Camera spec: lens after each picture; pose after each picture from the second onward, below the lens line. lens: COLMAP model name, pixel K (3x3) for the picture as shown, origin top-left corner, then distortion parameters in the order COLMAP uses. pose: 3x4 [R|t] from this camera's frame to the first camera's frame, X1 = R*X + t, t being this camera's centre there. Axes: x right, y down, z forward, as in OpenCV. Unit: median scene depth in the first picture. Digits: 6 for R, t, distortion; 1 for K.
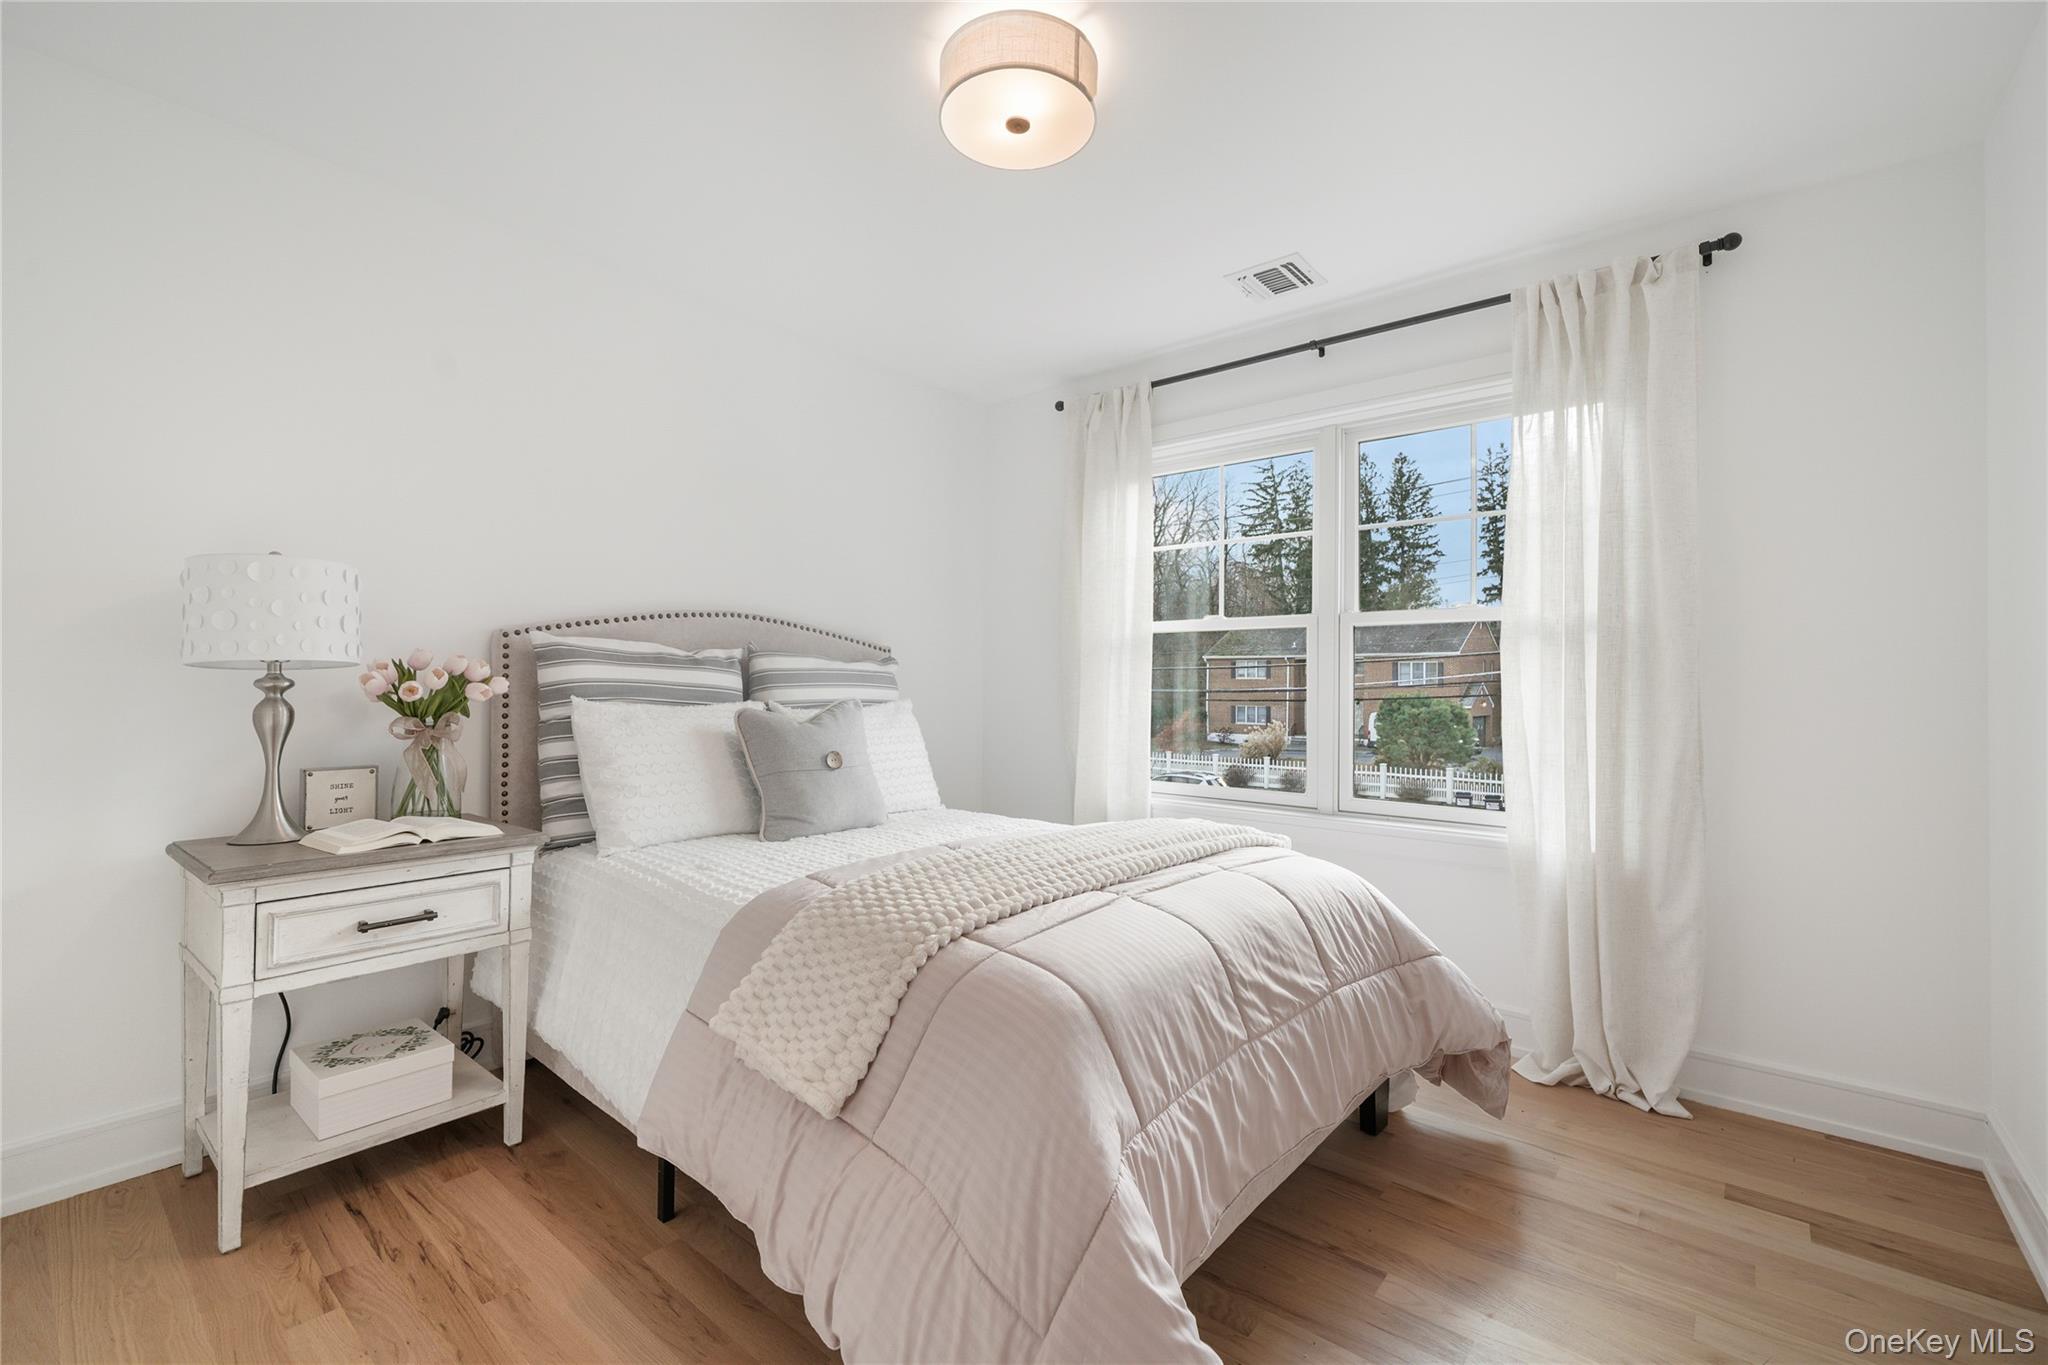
lens RADIAL K [[840.1, 0, 1025.0], [0, 840.1, 704.8], [0, 0, 1]] dist [0.000026, -0.000185]
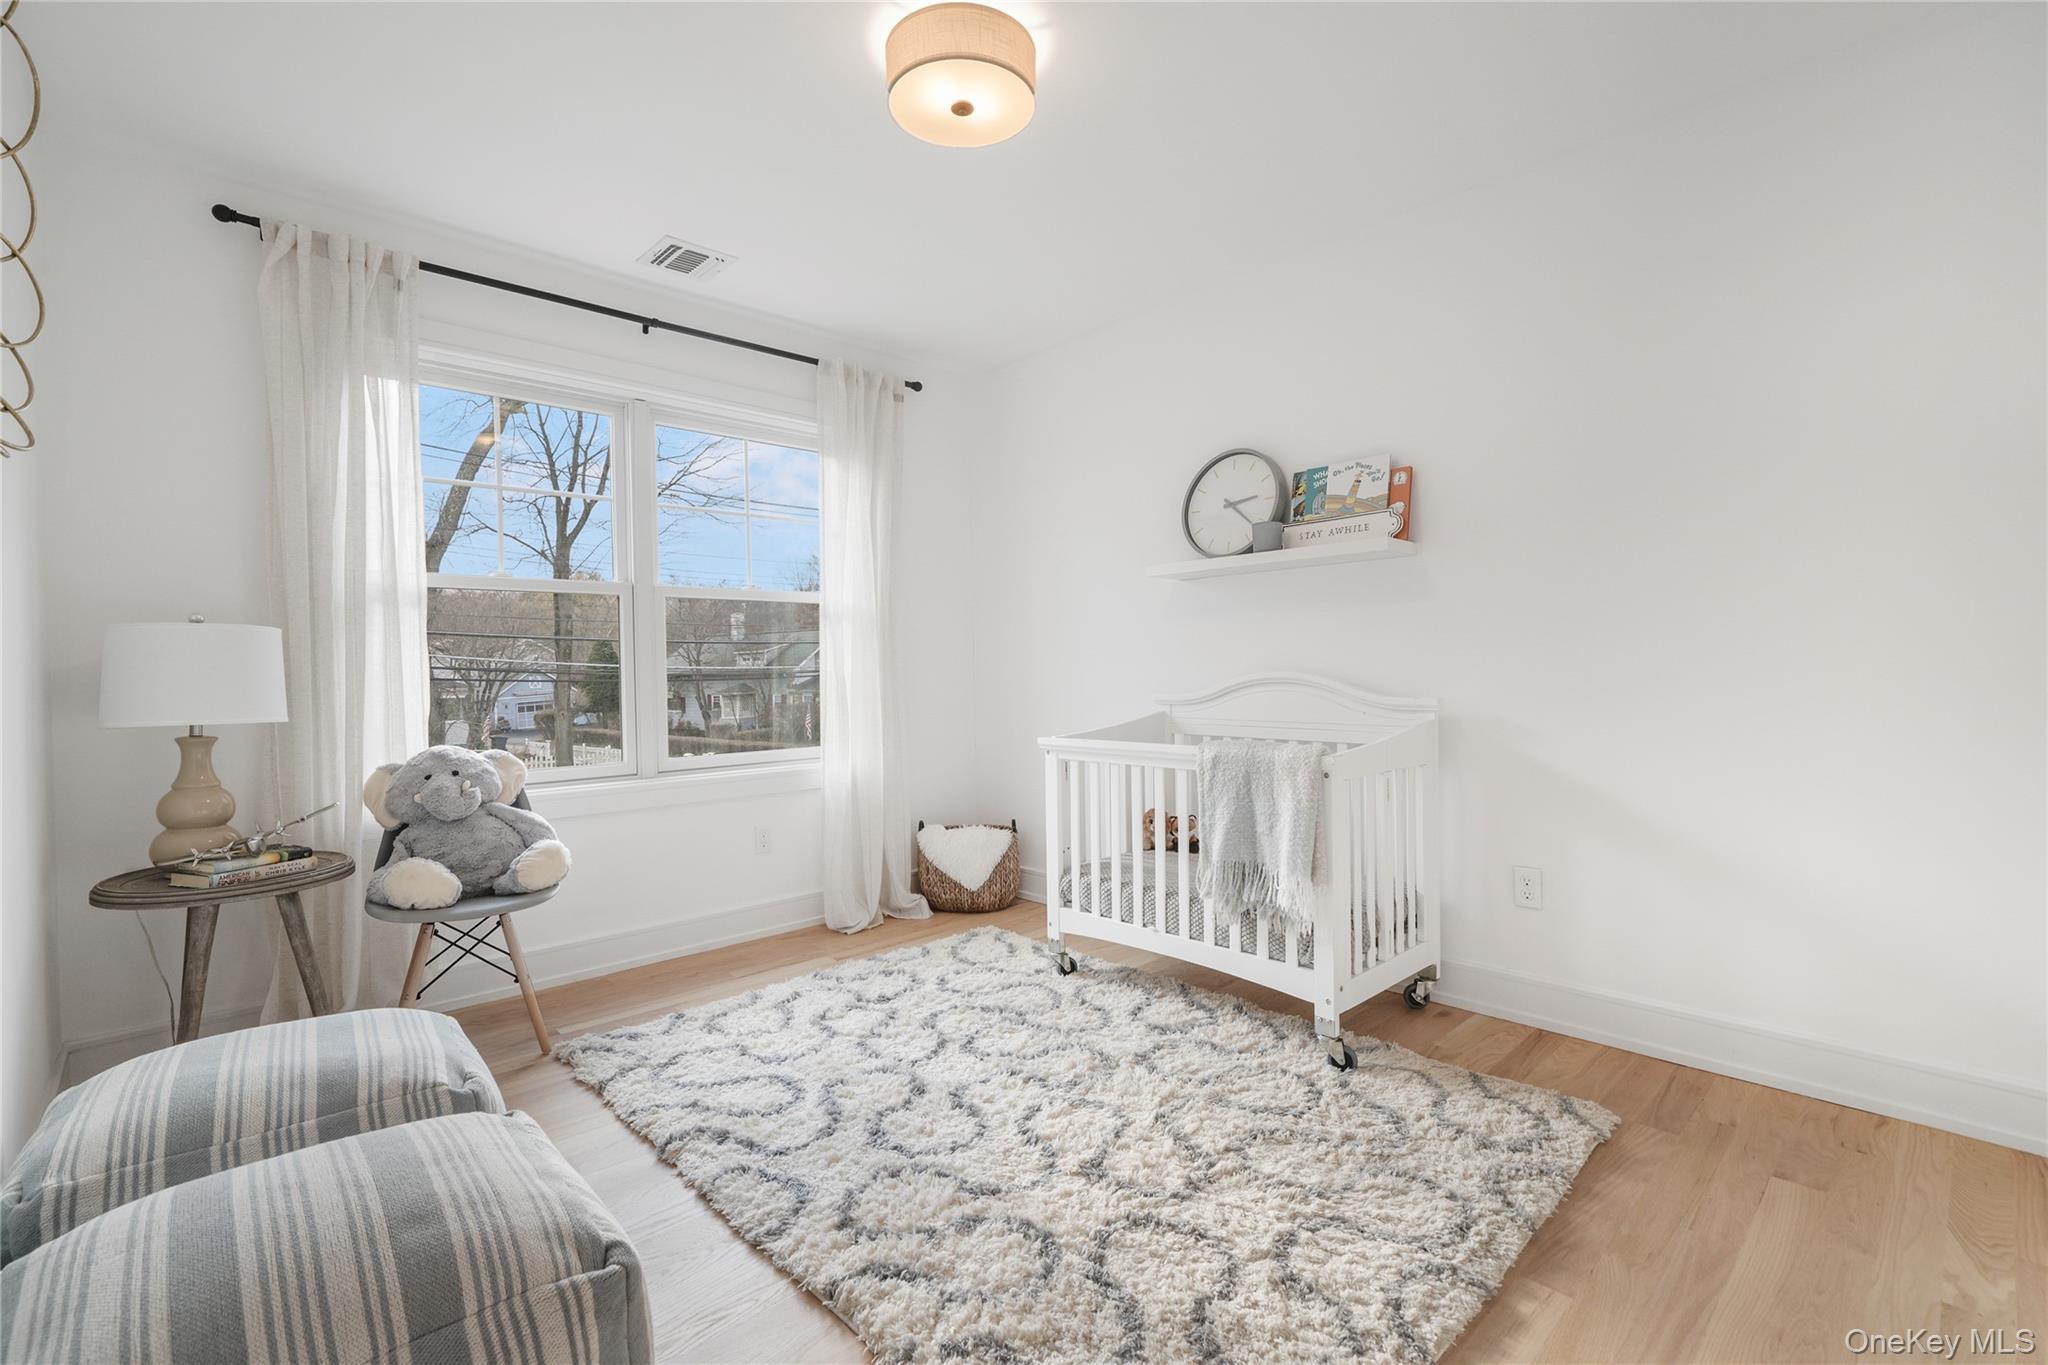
lens RADIAL K [[931.5, 0, 1024.0], [0, 931.5, 682.5], [0, 0, 1]] dist [-0.002255, -0.000164]
pose [[0.143094, -0.013845, 0.989612, -0.712584], [0.047744, 0.998835, 0.007071, 0.024644], [-0.988557, 0.046237, 0.143589, 0.402397]]
